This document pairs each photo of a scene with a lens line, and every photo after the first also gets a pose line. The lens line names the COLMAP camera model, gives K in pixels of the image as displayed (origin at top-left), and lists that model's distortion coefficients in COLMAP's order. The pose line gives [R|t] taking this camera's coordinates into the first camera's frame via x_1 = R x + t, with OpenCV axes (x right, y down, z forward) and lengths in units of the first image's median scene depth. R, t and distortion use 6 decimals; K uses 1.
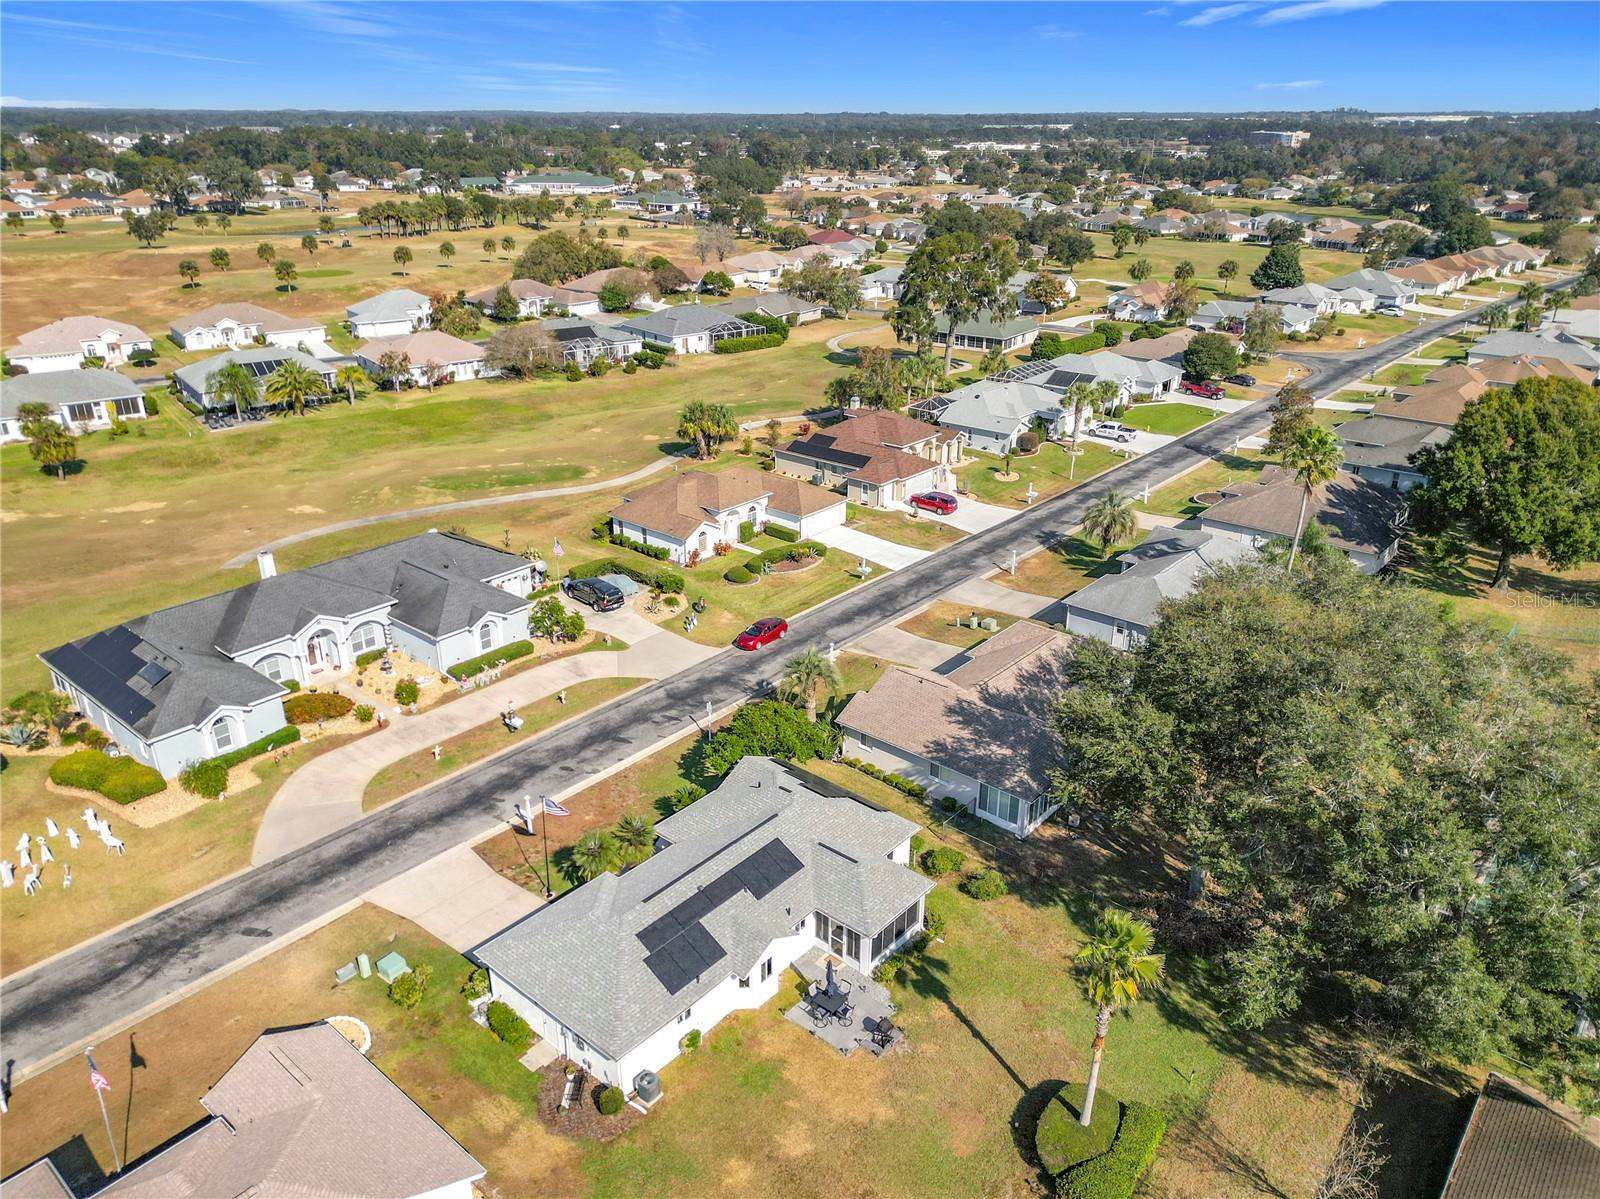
lens RADIAL K [[1106.5, 0, 800.0], [0, 1106.5, 599.5], [0, 0, 1]] dist [0.059476, -0.073773]
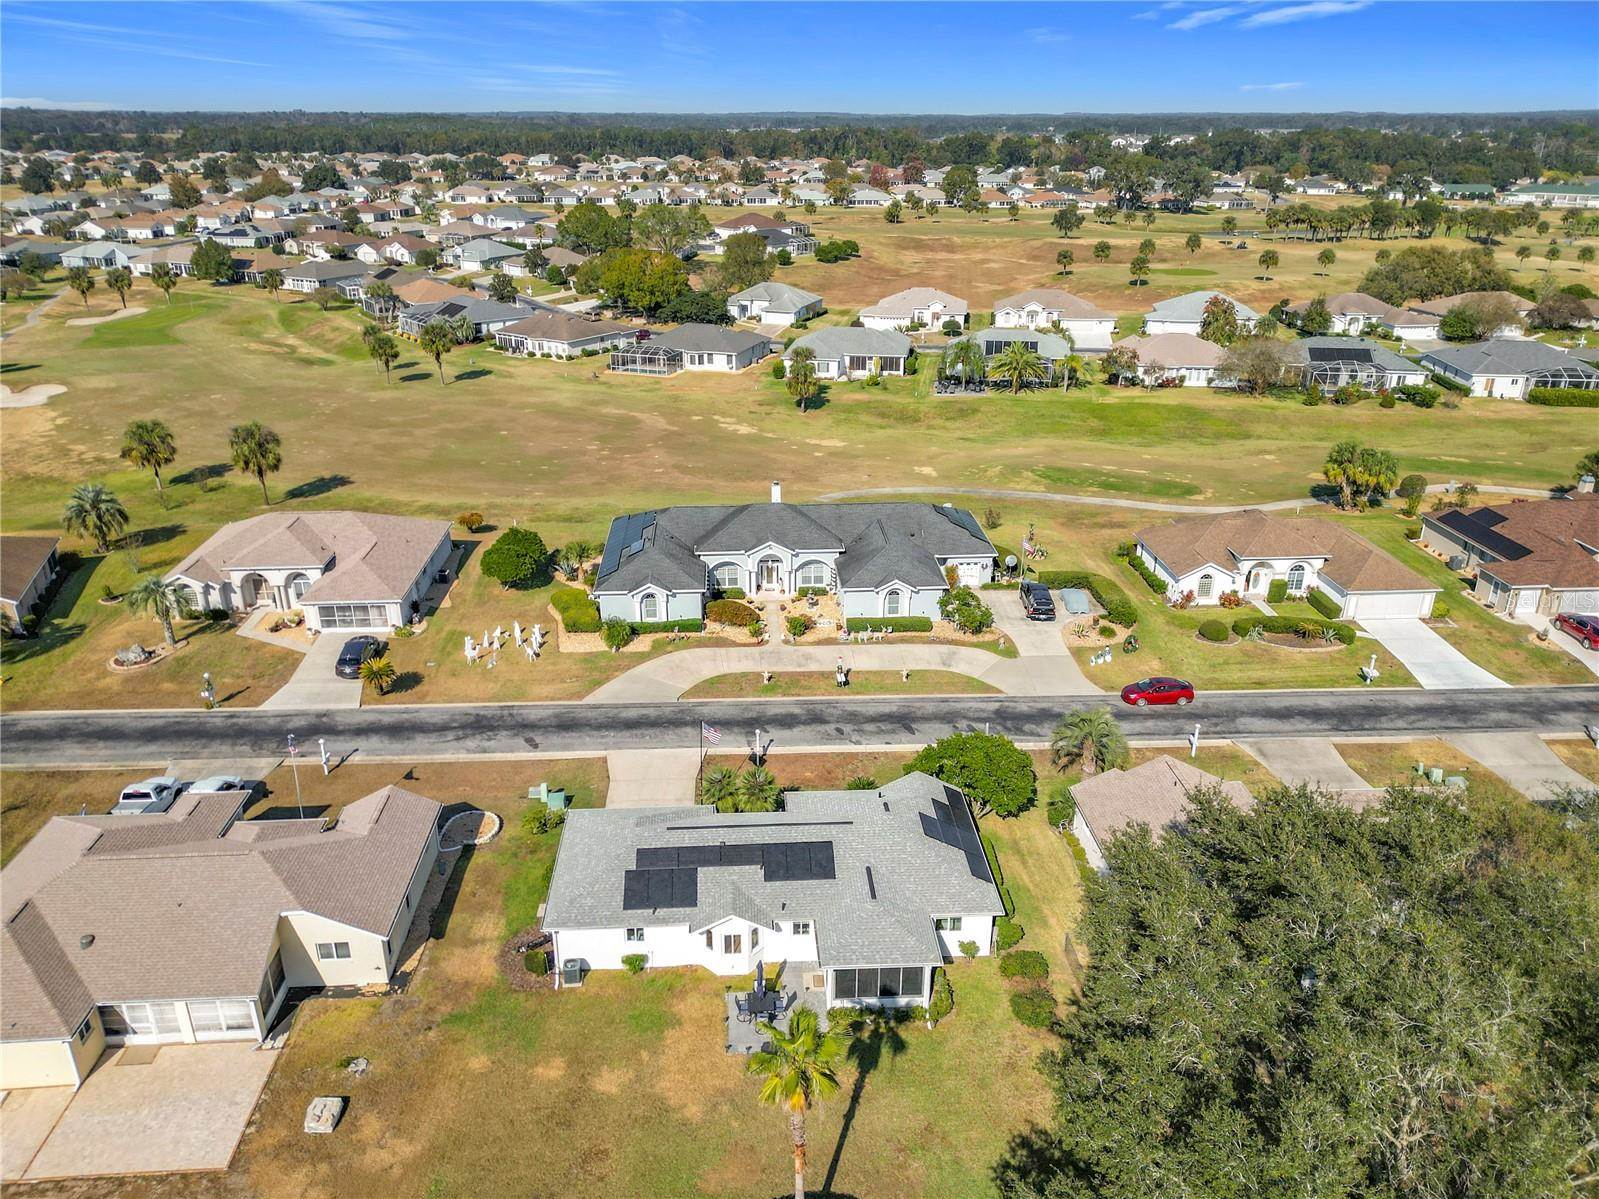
lens RADIAL K [[1128.0, 0, 799.5], [0, 1128.0, 599.5], [0, 0, 1]] dist [0.062186, -0.081705]
pose [[0.694161, 0.275701, -0.664929, 0.277695], [-0.281541, 0.954144, 0.101701, -0.040429], [0.662477, 0.116608, 0.739951, 0.107873]]
